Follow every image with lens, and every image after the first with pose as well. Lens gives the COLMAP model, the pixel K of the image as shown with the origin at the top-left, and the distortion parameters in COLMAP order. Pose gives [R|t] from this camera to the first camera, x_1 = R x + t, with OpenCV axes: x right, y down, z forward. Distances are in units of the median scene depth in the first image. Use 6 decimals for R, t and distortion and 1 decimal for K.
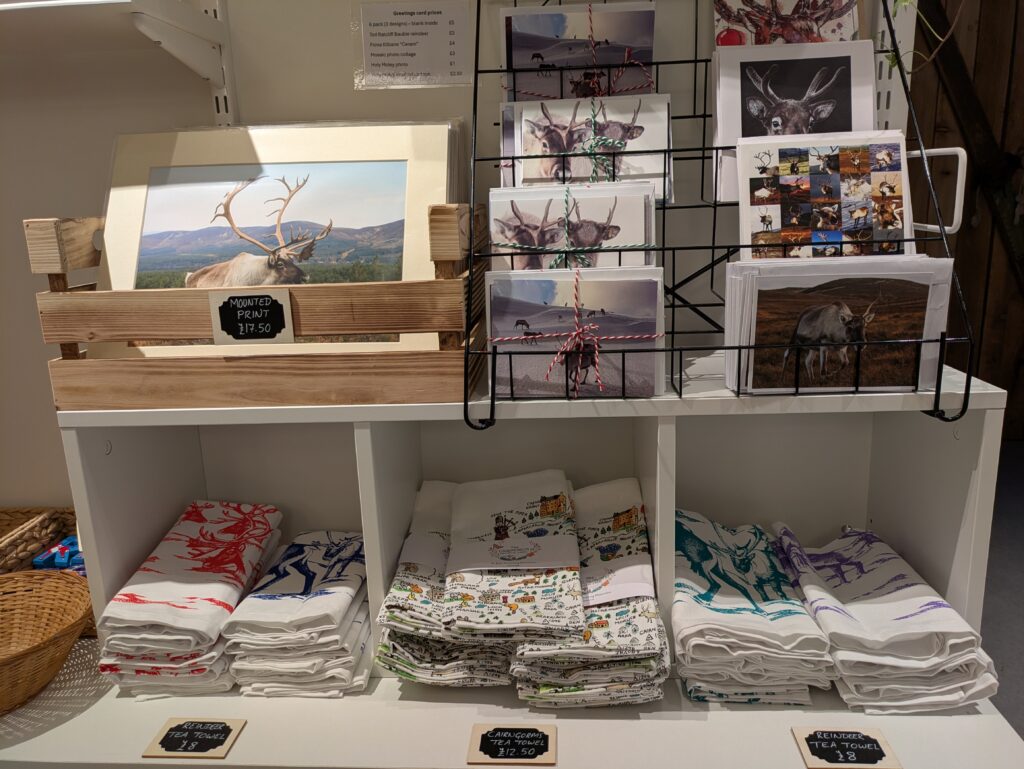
lens RADIAL K [[769.5, 0, 512.0], [0, 769.5, 384.5], [0, 0, 1]] dist [0.001988, -0.004691]
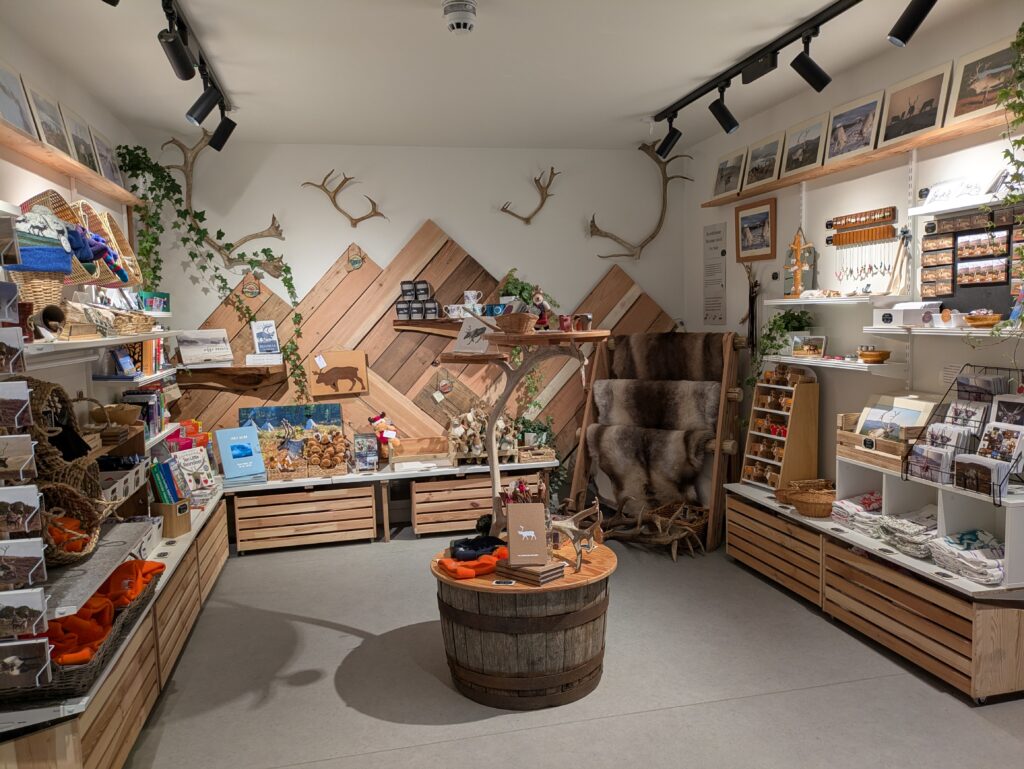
lens RADIAL K [[769.5, 0, 512.0], [0, 769.5, 384.5], [0, 0, 1]] dist [0.001988, -0.004691]
pose [[0.296076, 0.120930, -0.947478, 3.003229], [-0.216916, 0.974548, 0.056601, -0.209148], [0.930208, 0.188765, 0.314772, -2.222841]]
